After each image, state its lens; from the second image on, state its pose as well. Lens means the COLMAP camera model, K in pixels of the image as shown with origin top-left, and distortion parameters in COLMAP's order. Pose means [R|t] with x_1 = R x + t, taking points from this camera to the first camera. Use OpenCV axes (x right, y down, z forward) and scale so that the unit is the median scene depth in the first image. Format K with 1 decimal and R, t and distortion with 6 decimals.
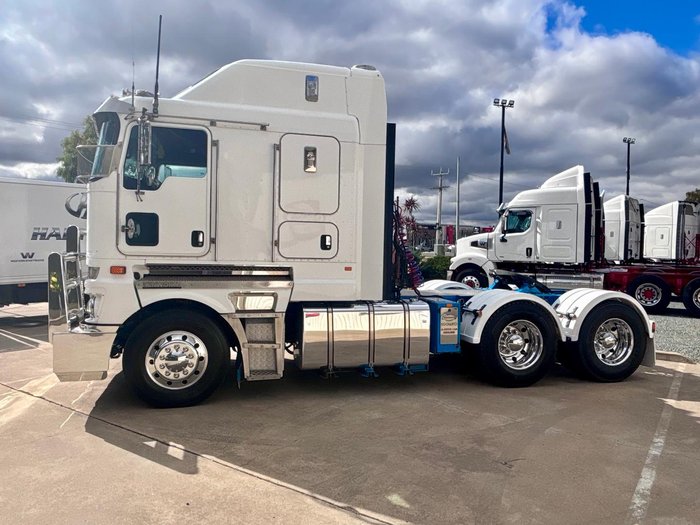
lens RADIAL K [[510.8, 0, 353.0], [0, 510.8, 259.6], [0, 0, 1]] dist [0.038530, -0.064859]
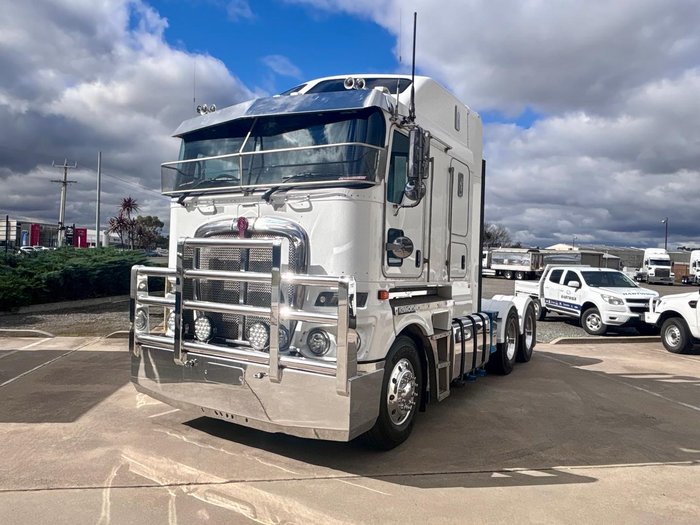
lens RADIAL K [[511.1, 0, 350.0], [0, 511.1, 262.5], [0, 0, 1]] dist [0.035416, -0.055462]
pose [[0.719433, 0.007900, 0.694517, -1.009404], [-0.007276, 0.999966, -0.003838, -0.028220], [-0.694524, -0.002292, 0.719466, 0.397453]]
